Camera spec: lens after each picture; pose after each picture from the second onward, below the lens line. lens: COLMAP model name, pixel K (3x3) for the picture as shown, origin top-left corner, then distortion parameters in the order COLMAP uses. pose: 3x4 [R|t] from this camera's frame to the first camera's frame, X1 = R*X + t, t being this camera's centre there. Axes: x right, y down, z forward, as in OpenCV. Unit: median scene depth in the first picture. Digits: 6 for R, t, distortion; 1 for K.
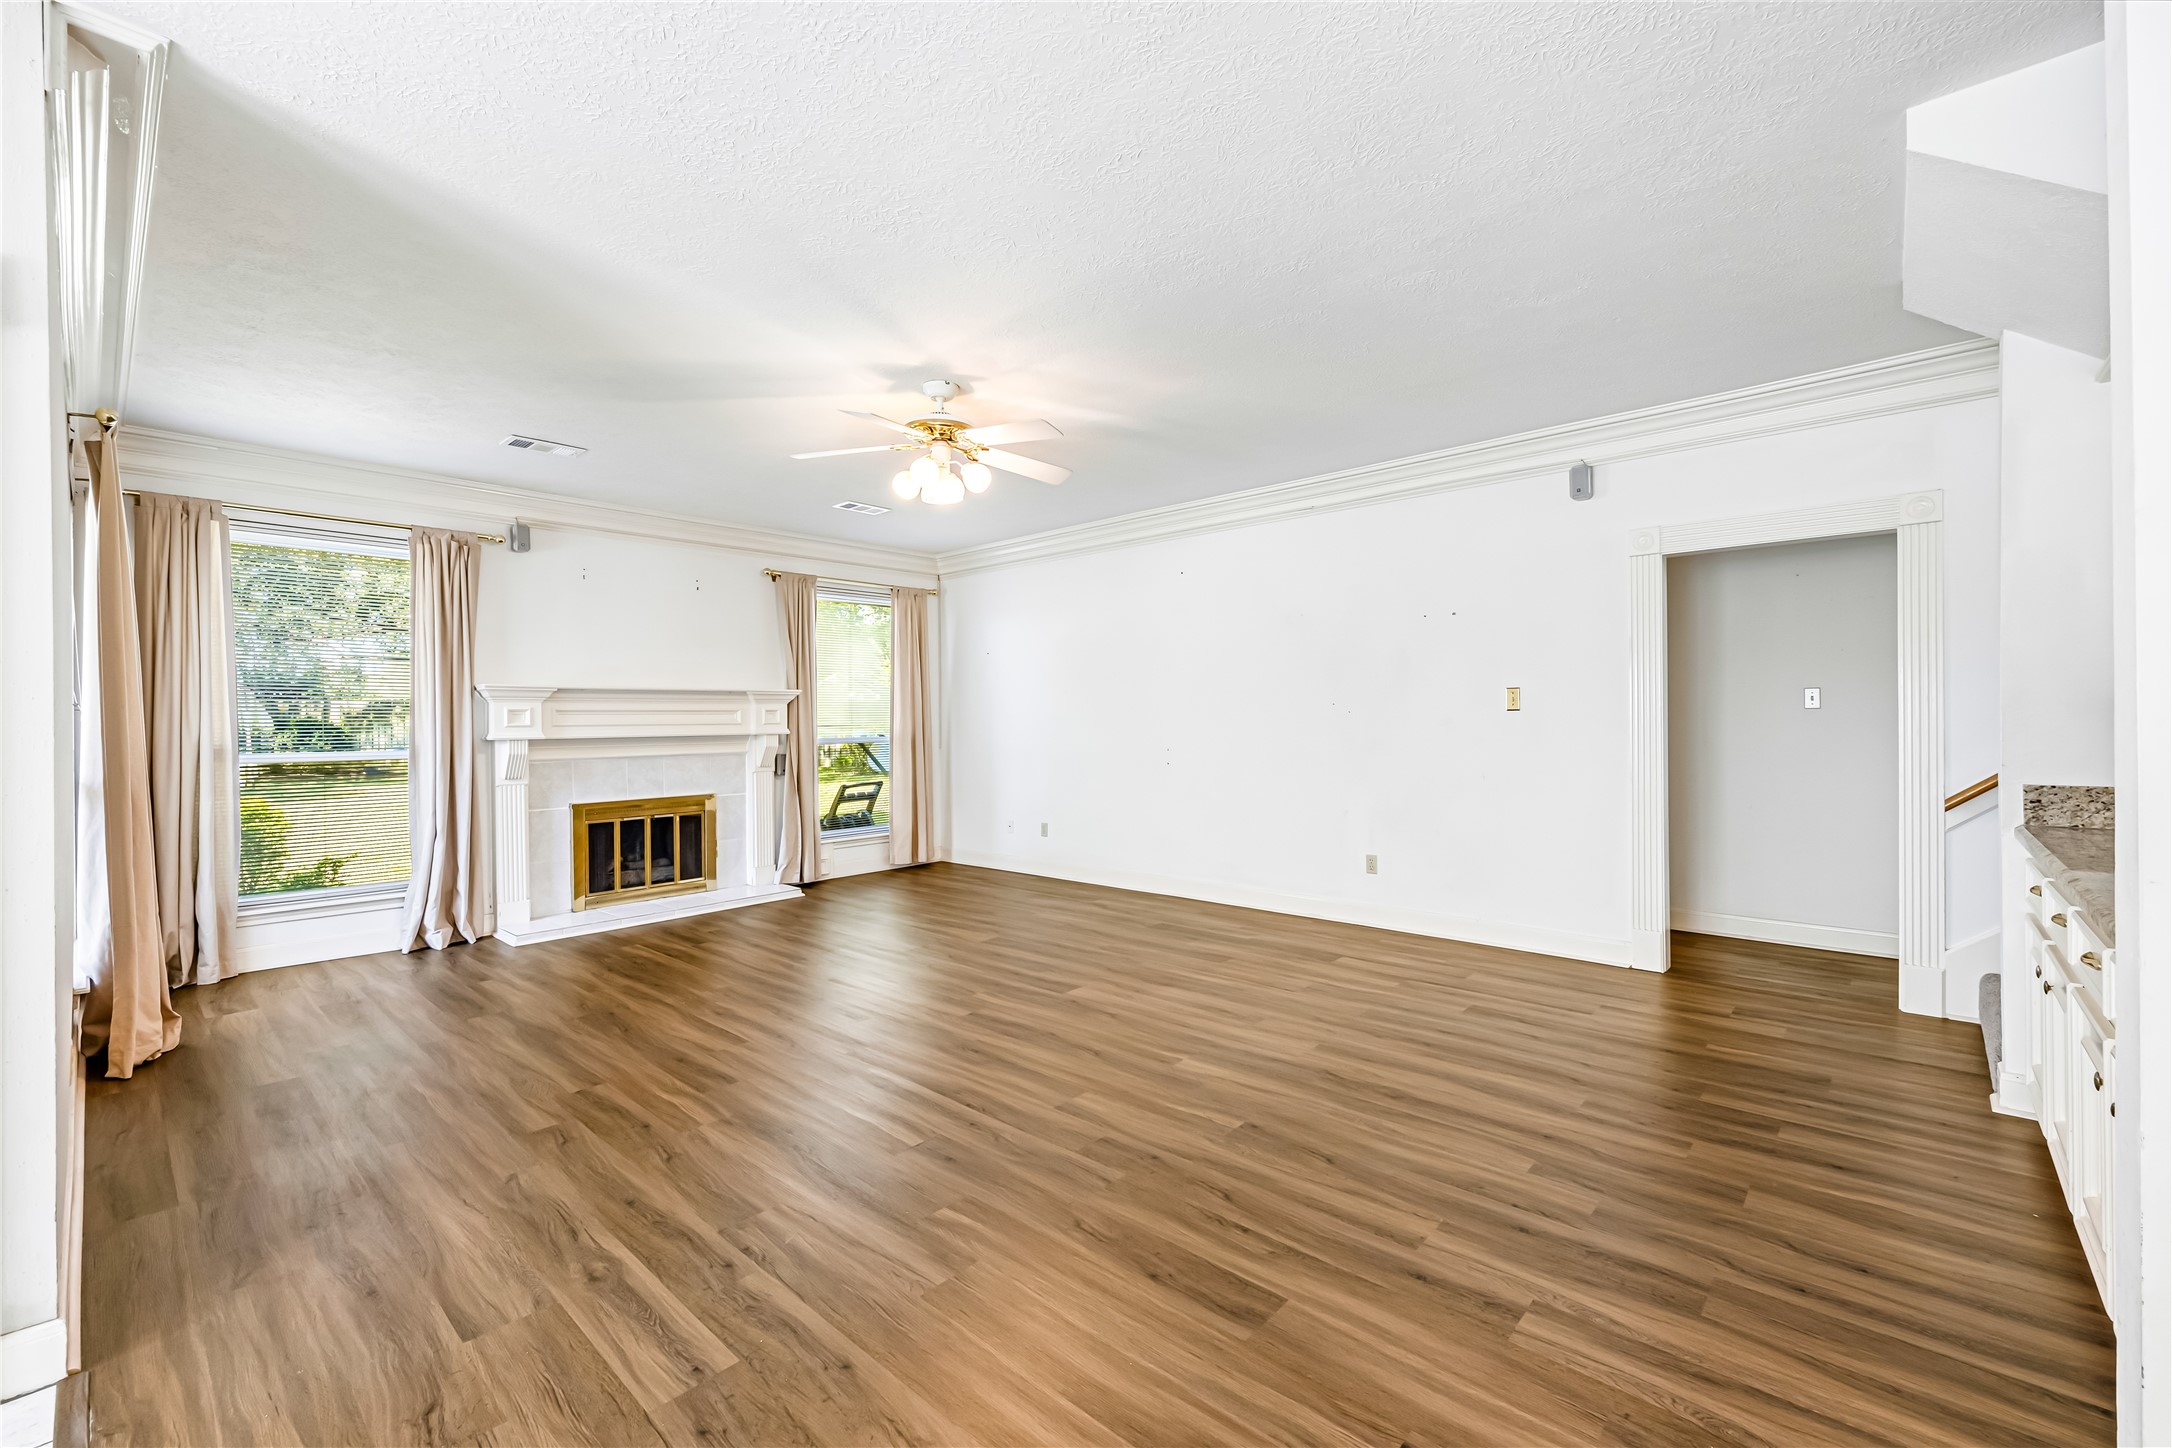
lens RADIAL K [[883.3, 0, 1081.0], [0, 883.3, 723.8], [0, 0, 1]] dist [-0.006318, 0.000688]
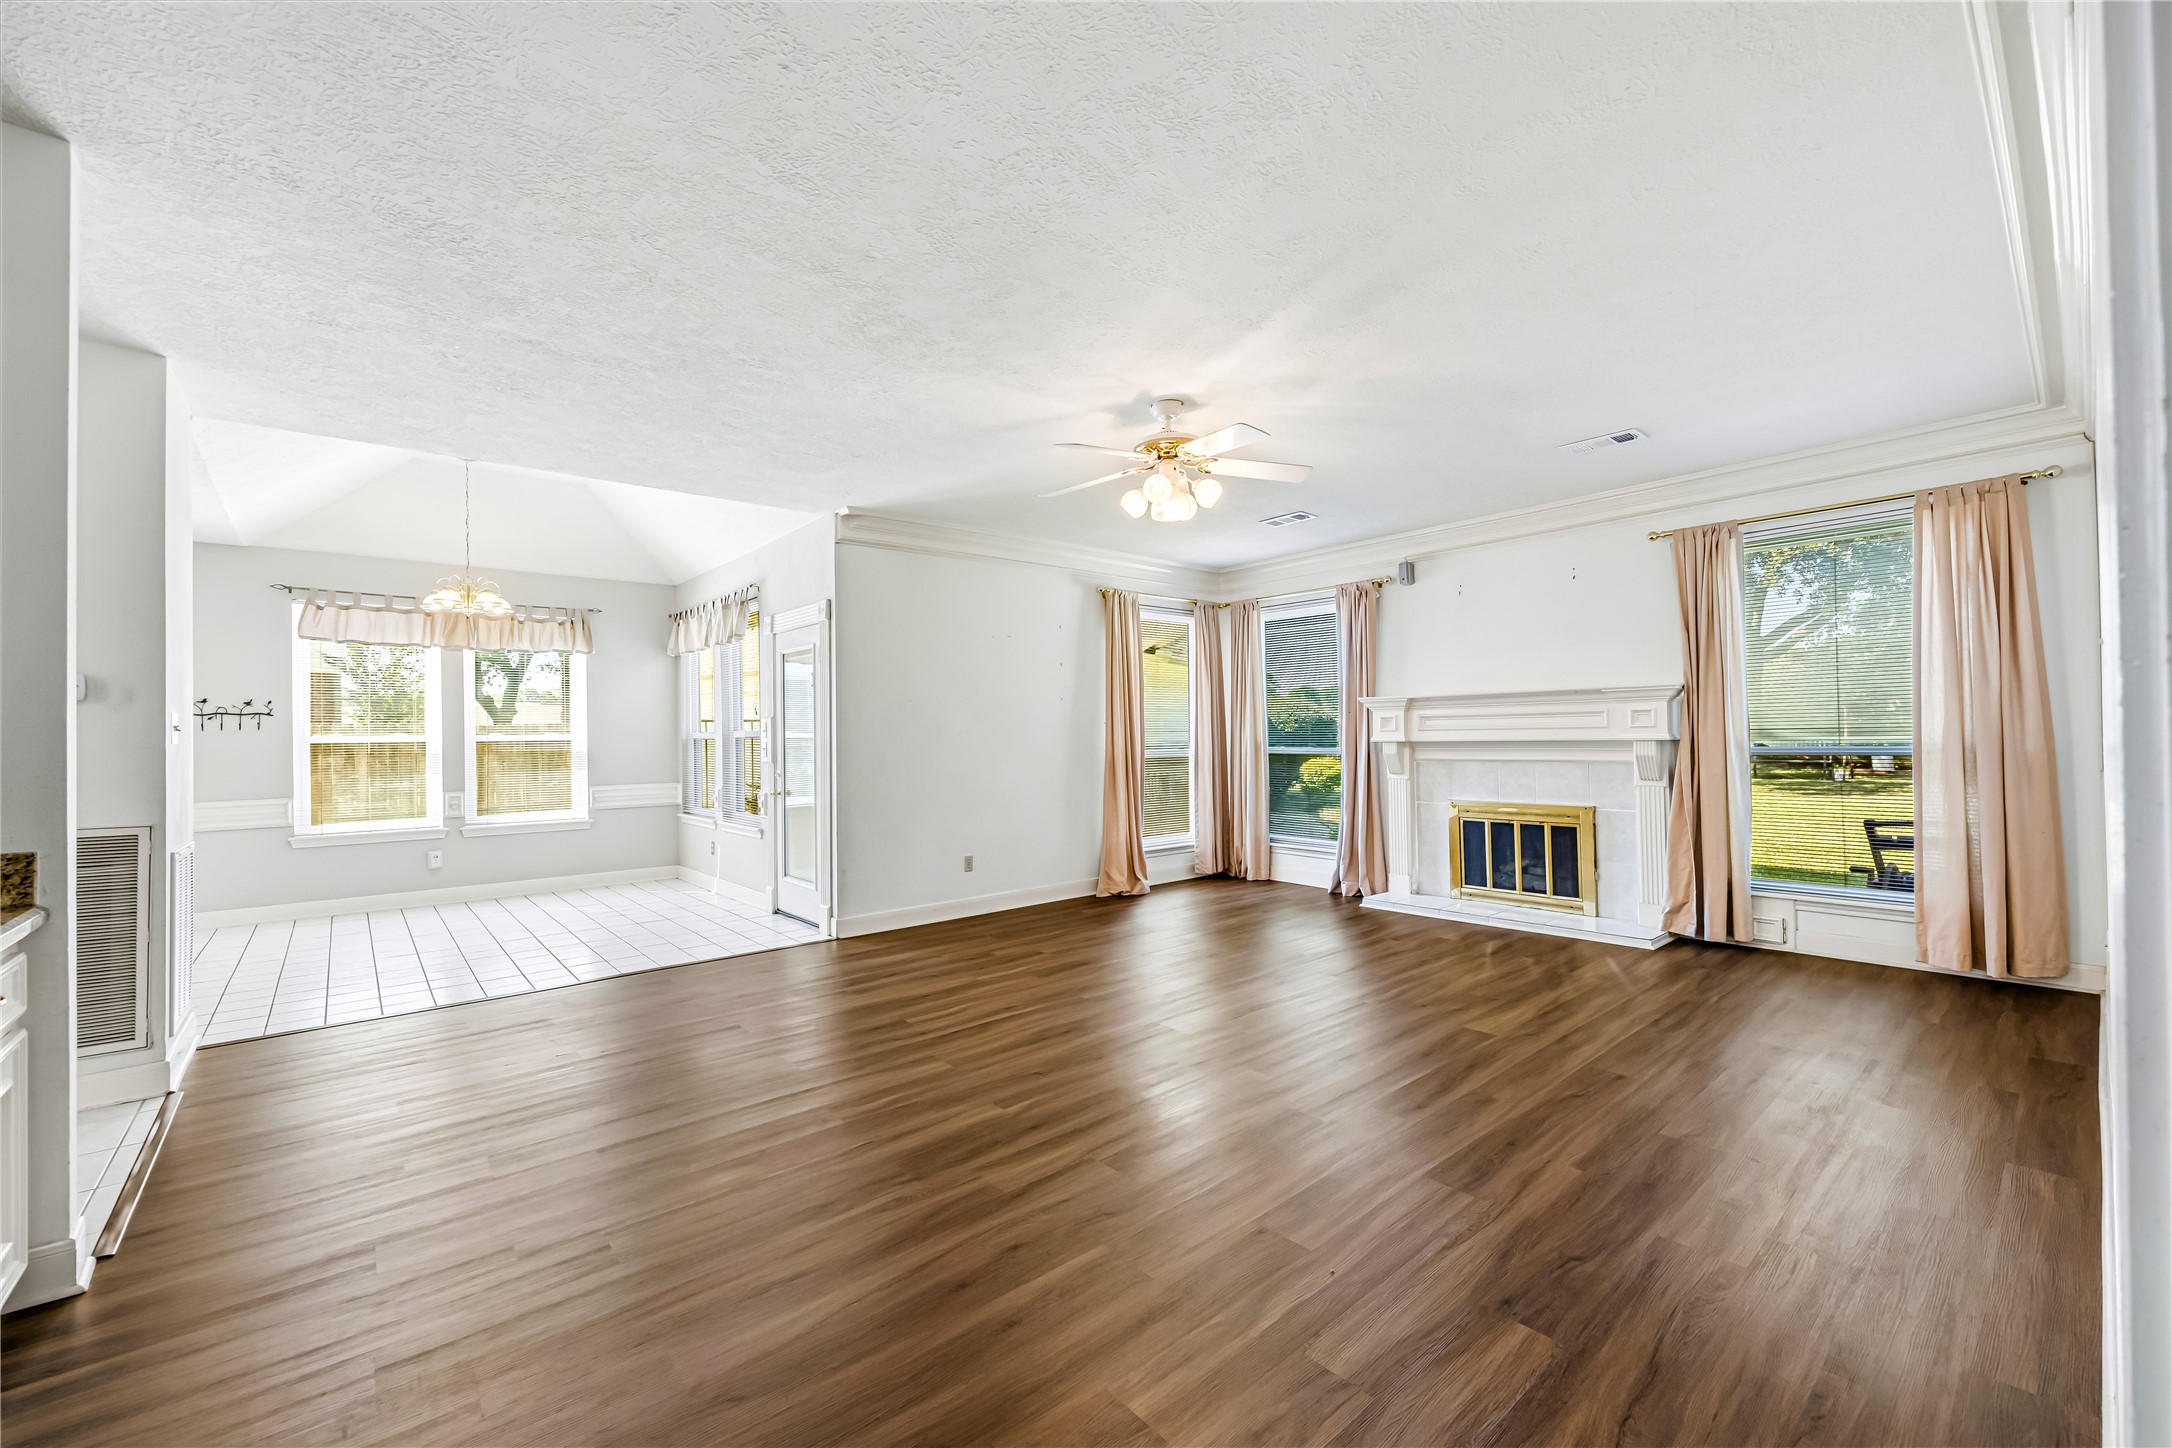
lens RADIAL K [[883.3, 0, 1100.3], [0, 883.3, 723.1], [0, 0, 1]] dist [-0.006318, 0.000688]
pose [[-0.121152, -0.002490, -0.992631, 0.636933], [0.013263, 0.999904, -0.004127, -0.008203], [0.992545, -0.013666, -0.121107, 0.764992]]
